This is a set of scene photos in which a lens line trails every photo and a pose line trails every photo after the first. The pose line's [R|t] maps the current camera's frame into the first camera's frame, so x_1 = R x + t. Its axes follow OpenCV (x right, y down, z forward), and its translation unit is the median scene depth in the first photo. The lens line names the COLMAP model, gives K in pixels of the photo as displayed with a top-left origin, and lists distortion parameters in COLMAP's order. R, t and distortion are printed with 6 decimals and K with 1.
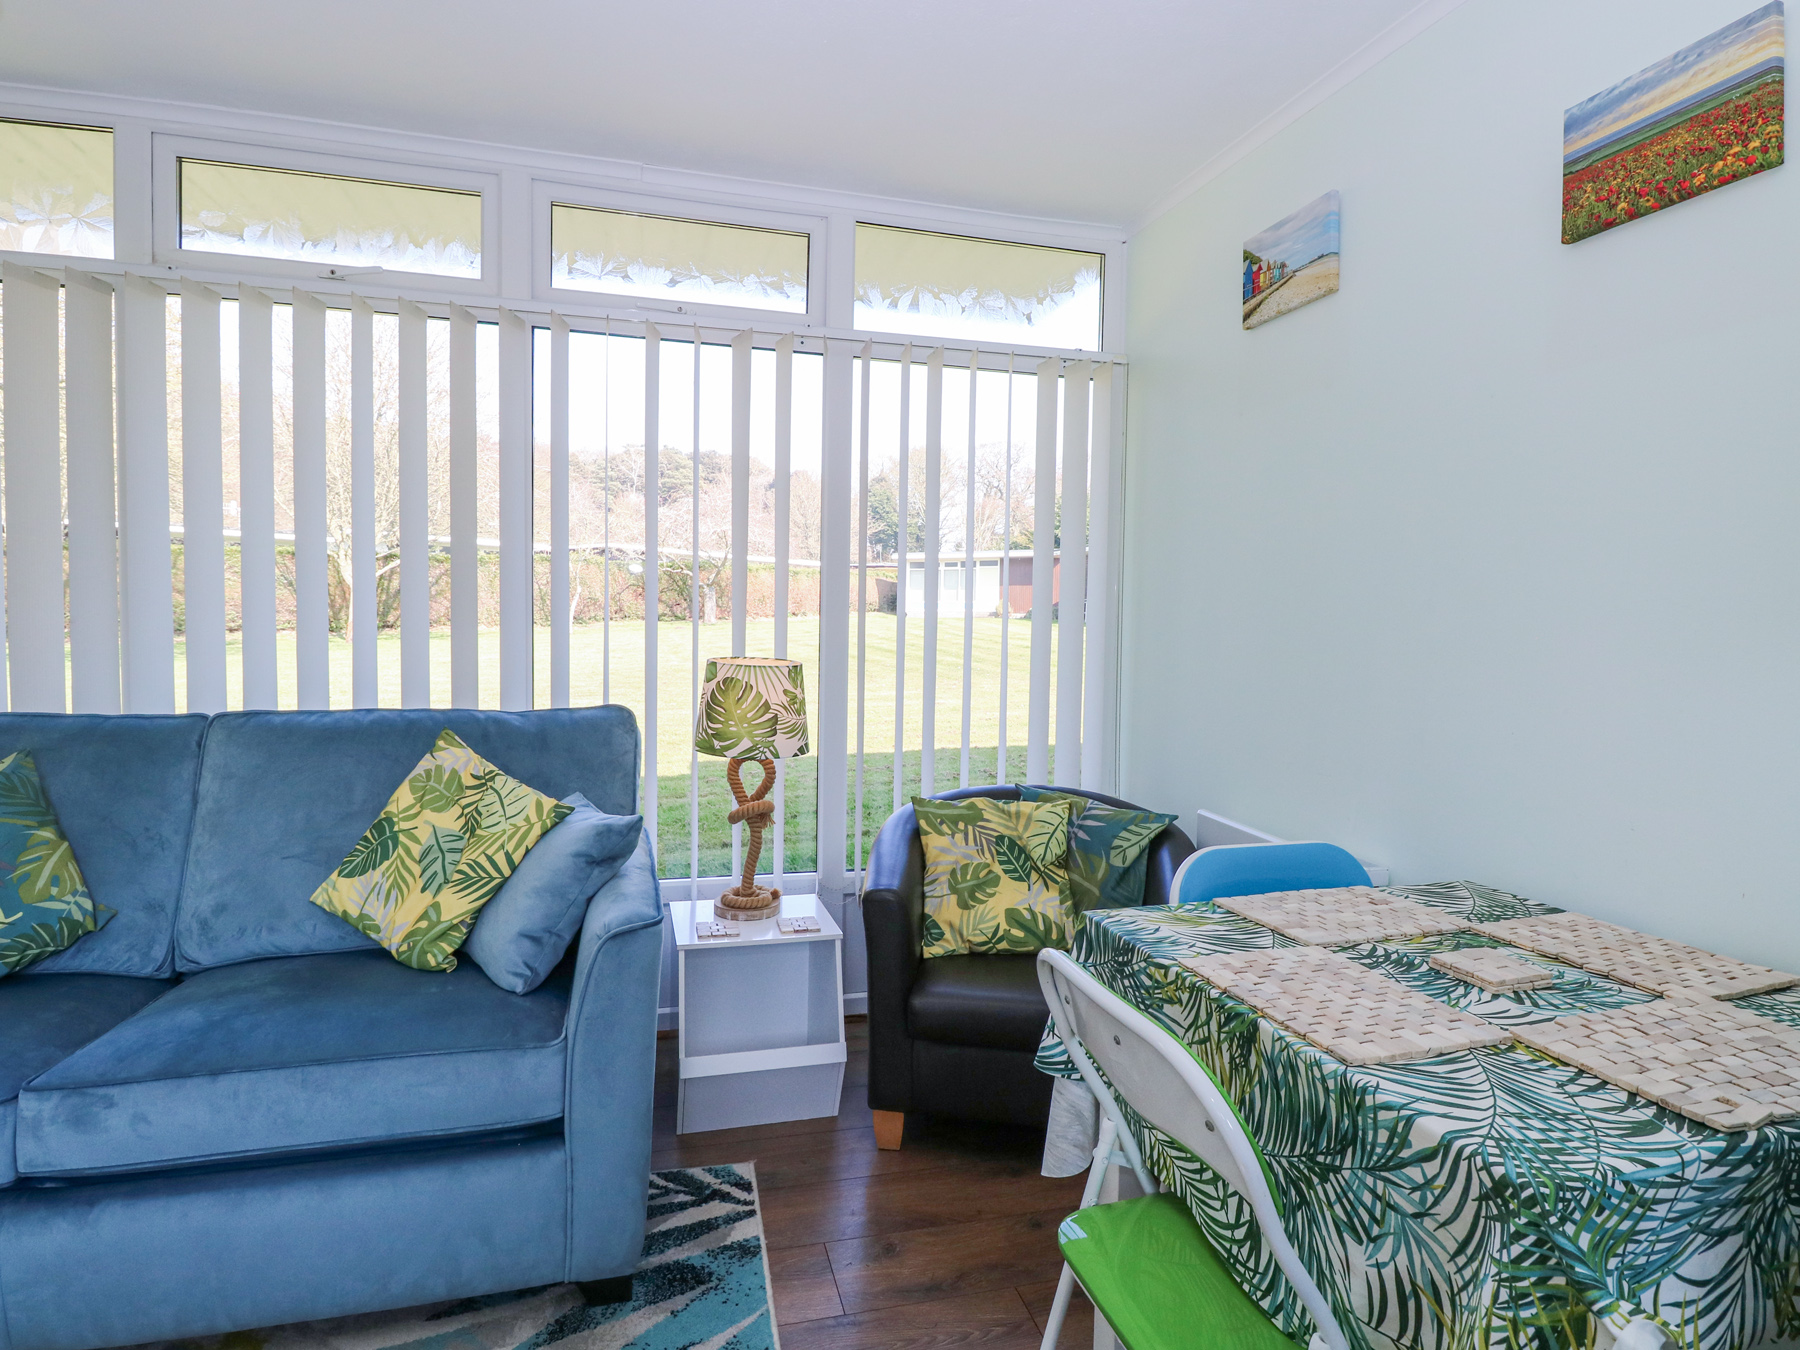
lens RADIAL K [[970.1, 0, 900.6], [0, 970.1, 659.2], [0, 0, 1]] dist [0.000707, -0.014275]
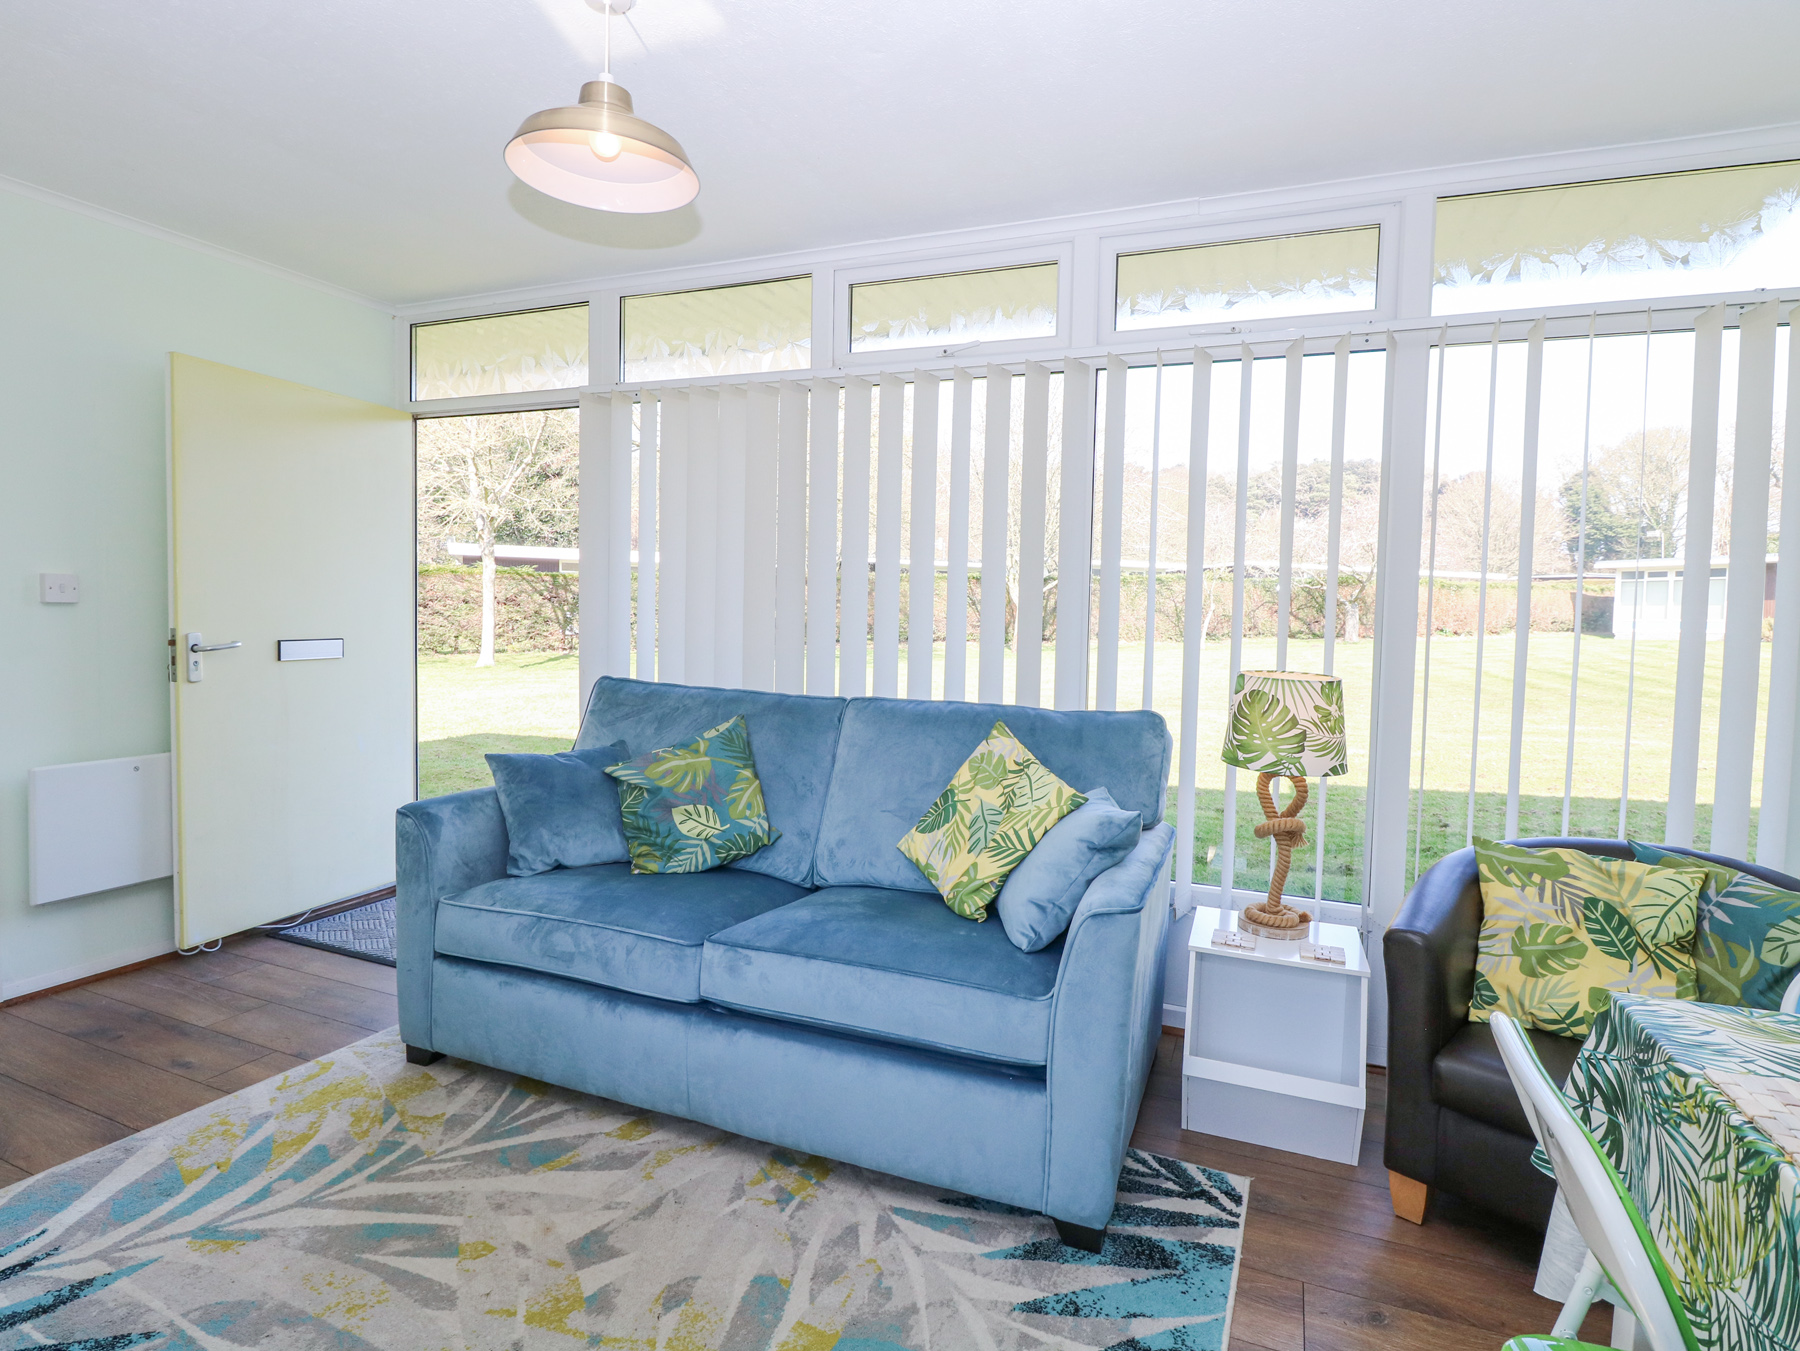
lens RADIAL K [[940.5, 0, 891.7], [0, 940.5, 660.5], [0, 0, 1]] dist [-0.000480, -0.013443]
pose [[0.791570, 0.029183, -0.610382, 0.129405], [-0.038487, 0.999257, -0.002136, 0.005490], [0.609866, 0.025182, 0.792105, 0.003849]]
